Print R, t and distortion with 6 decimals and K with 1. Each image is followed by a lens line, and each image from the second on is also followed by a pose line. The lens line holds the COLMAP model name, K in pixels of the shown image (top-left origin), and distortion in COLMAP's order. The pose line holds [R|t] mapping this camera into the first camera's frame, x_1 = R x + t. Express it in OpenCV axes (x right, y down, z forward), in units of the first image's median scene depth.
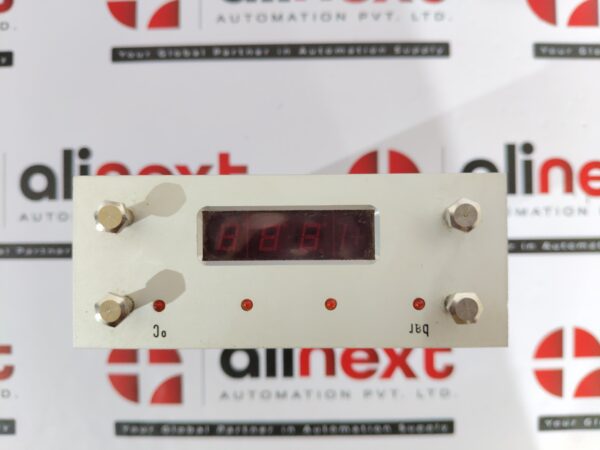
lens RADIAL K [[475.1, 0, 300.0], [0, 475.1, 225.0], [0, 0, 1]] dist [0.005334, -0.098085]
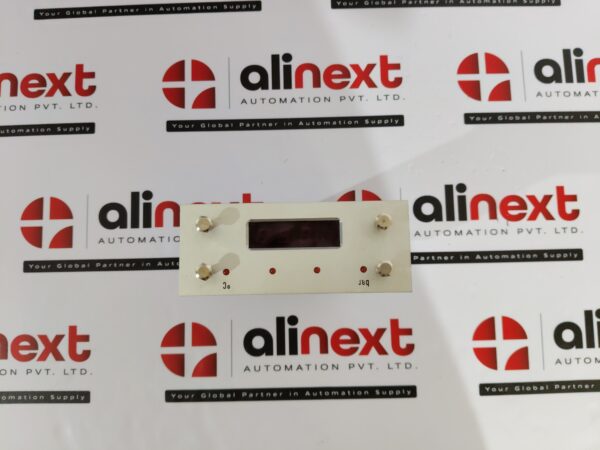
lens RADIAL K [[489.9, 0, 300.0], [0, 489.9, 225.0], [0, 0, 1]] dist [0.102668, -0.272605]
pose [[0.999928, -0.011862, -0.001828, 0.001466], [0.011639, 0.995548, -0.093533, 0.081282], [0.002930, 0.093505, 0.995614, -0.461336]]
